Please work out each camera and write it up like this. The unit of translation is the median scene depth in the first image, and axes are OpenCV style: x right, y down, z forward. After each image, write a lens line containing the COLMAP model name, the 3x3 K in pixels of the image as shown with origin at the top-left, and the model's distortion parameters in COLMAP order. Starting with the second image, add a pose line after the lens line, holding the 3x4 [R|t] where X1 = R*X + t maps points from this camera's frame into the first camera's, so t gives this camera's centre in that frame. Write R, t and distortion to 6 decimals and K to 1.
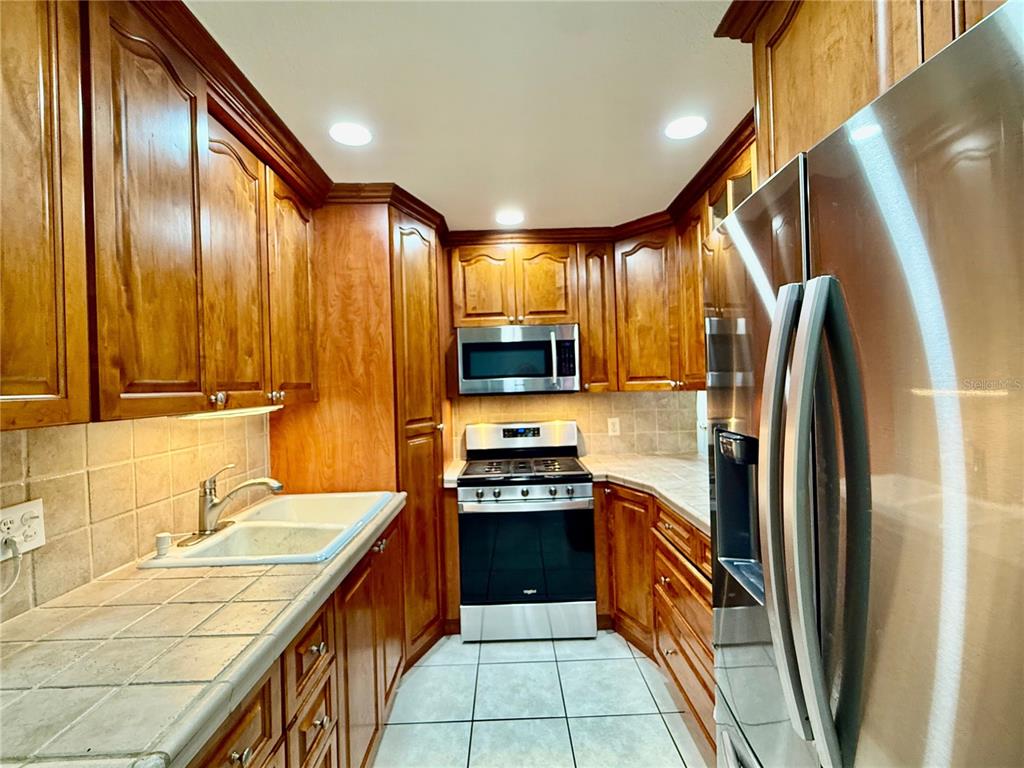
lens RADIAL K [[462.2, 0, 512.0], [0, 462.2, 384.0], [0, 0, 1]] dist [-0.001518, -0.000040]
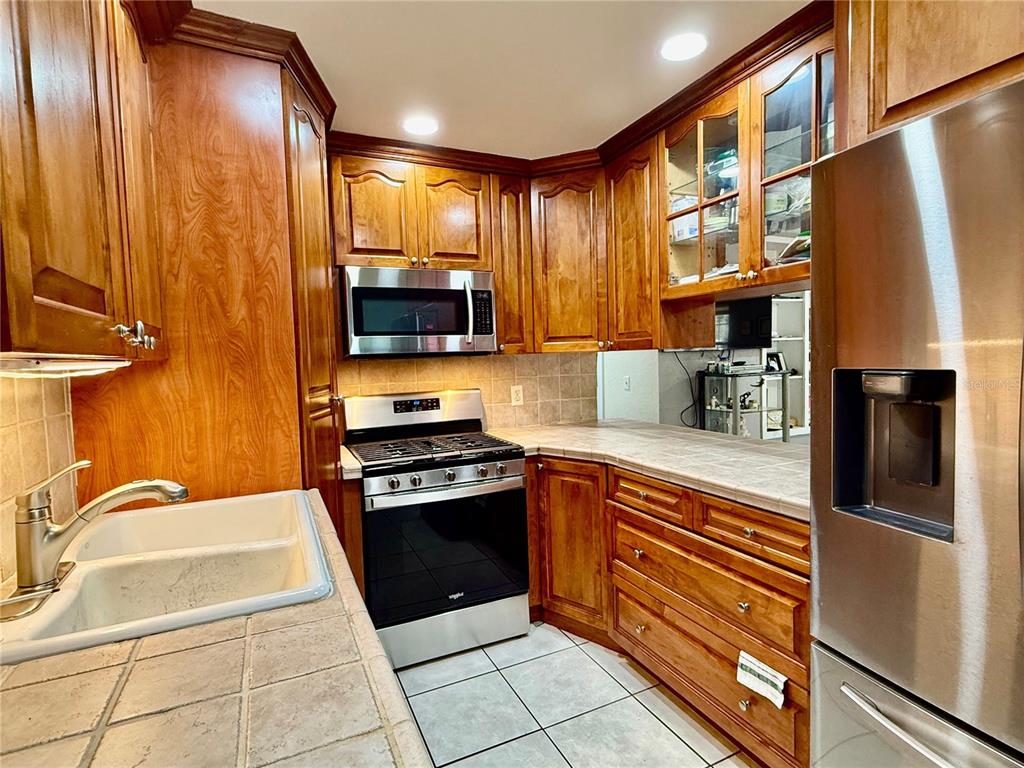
lens RADIAL K [[520.5, 0, 512.7], [0, 520.5, 384.7], [0, 0, 1]] dist [-0.001307, 0.000013]
pose [[0.911049, -0.019406, 0.411841, -0.241692], [0.000176, 0.998910, 0.046680, 0.032839], [-0.412298, -0.042455, 0.910059, 0.135166]]
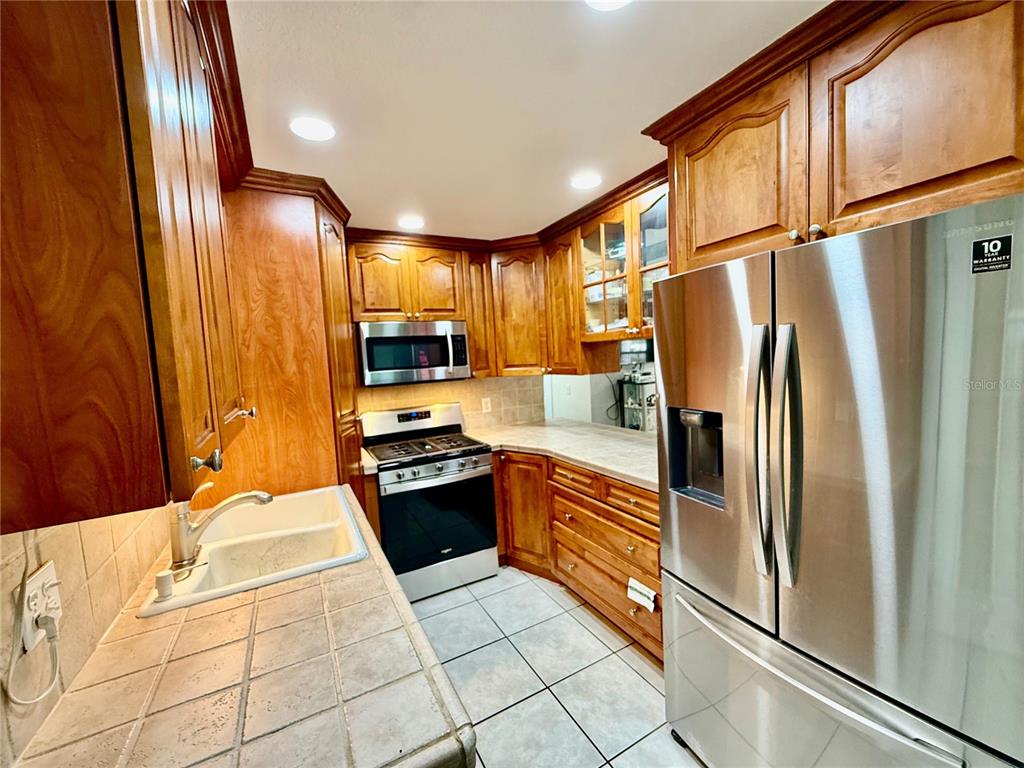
lens RADIAL K [[410.2, 0, 512.0], [0, 410.2, 384.0], [0, 0, 1]] dist [-0.000932, 0.000085]
pose [[0.886072, -0.050004, 0.460843, -0.272169], [0.026115, 0.997971, 0.058072, -0.030464], [-0.462812, -0.039420, 0.885580, 0.014325]]
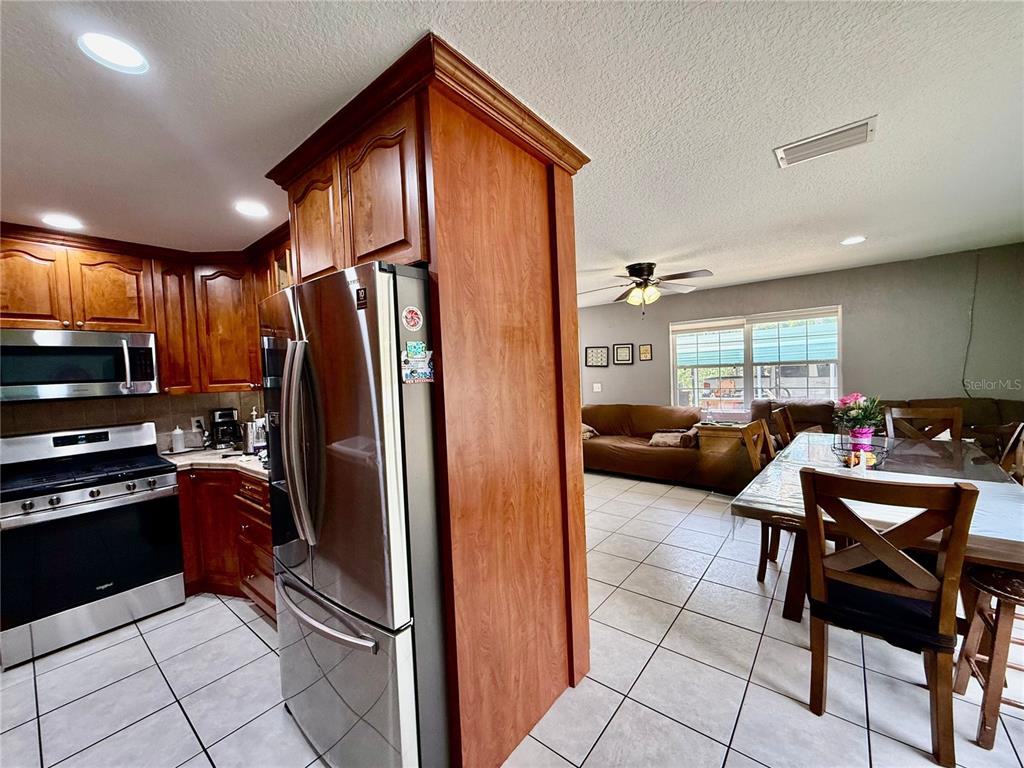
lens RADIAL K [[410.2, 0, 512.0], [0, 410.2, 384.0], [0, 0, 1]] dist [-0.000932, 0.000085]
pose [[0.642392, -0.021705, 0.766069, -0.069036], [0.021016, 0.999722, 0.010701, -0.001676], [-0.766088, 0.009226, 0.642670, -0.313551]]
